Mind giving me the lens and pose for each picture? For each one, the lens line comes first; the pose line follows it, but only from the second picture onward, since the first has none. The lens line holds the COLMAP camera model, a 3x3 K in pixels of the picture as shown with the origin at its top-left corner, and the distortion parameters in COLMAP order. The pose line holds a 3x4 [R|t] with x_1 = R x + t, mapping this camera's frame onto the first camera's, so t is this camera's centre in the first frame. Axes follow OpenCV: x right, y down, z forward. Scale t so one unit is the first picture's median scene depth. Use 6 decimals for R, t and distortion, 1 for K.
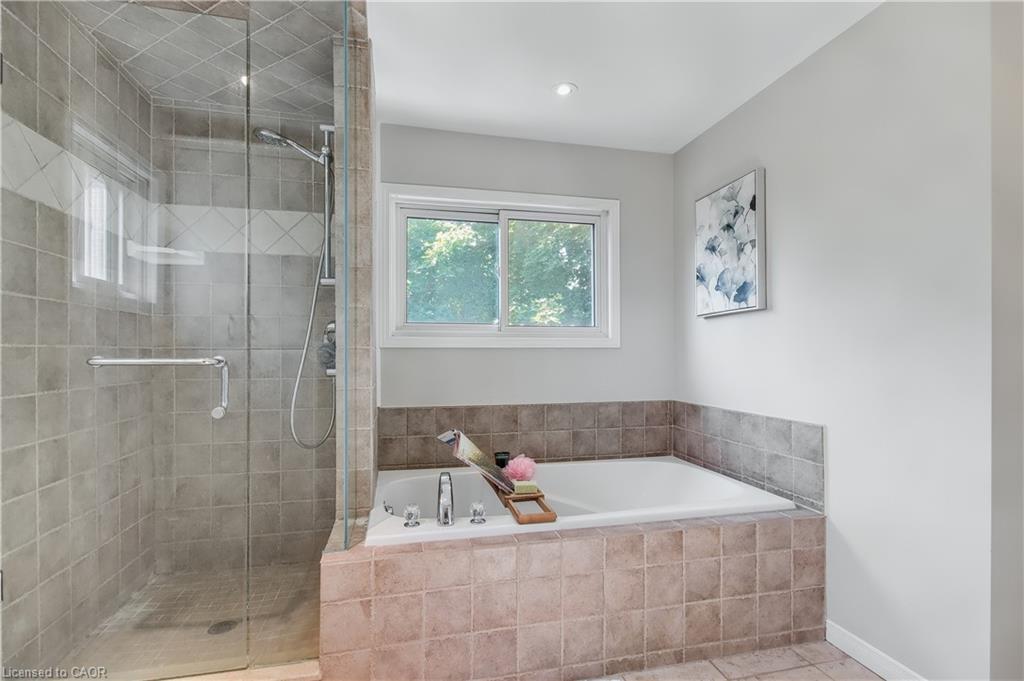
lens RADIAL K [[484.3, 0, 512.2], [0, 484.3, 348.4], [0, 0, 1]] dist [-0.000256, 0.004454]
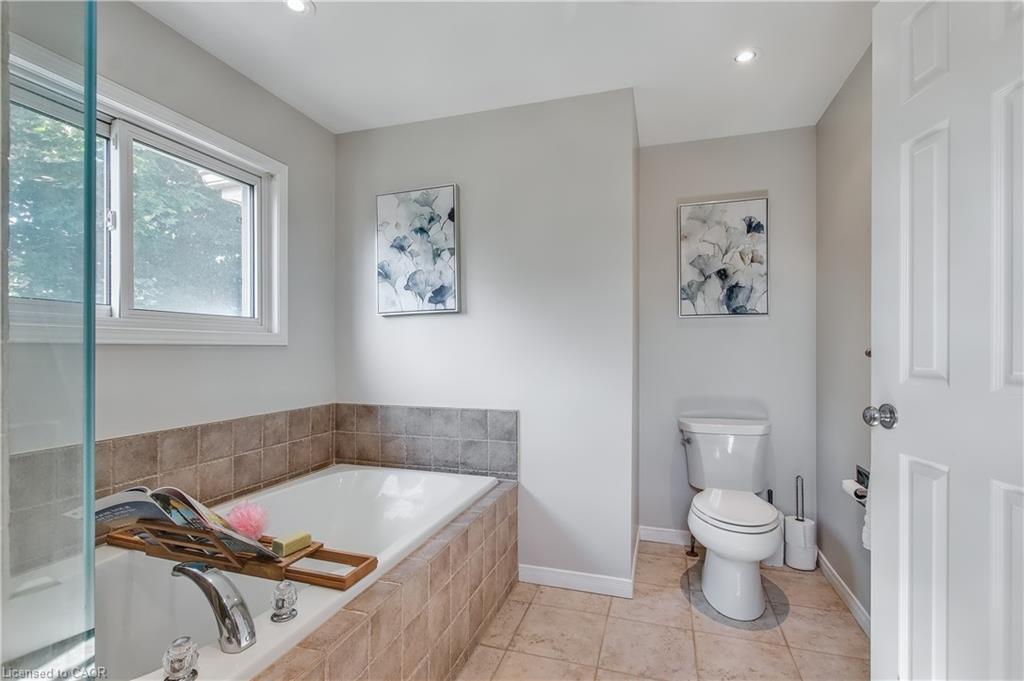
lens RADIAL K [[484.3, 0, 510.3], [0, 484.3, 347.7], [0, 0, 1]] dist [-0.000256, 0.004454]
pose [[0.519676, 0.005103, 0.854348, -0.331284], [-0.008756, 0.999961, -0.000647, -0.000005], [-0.854318, -0.007144, 0.519701, 0.287245]]
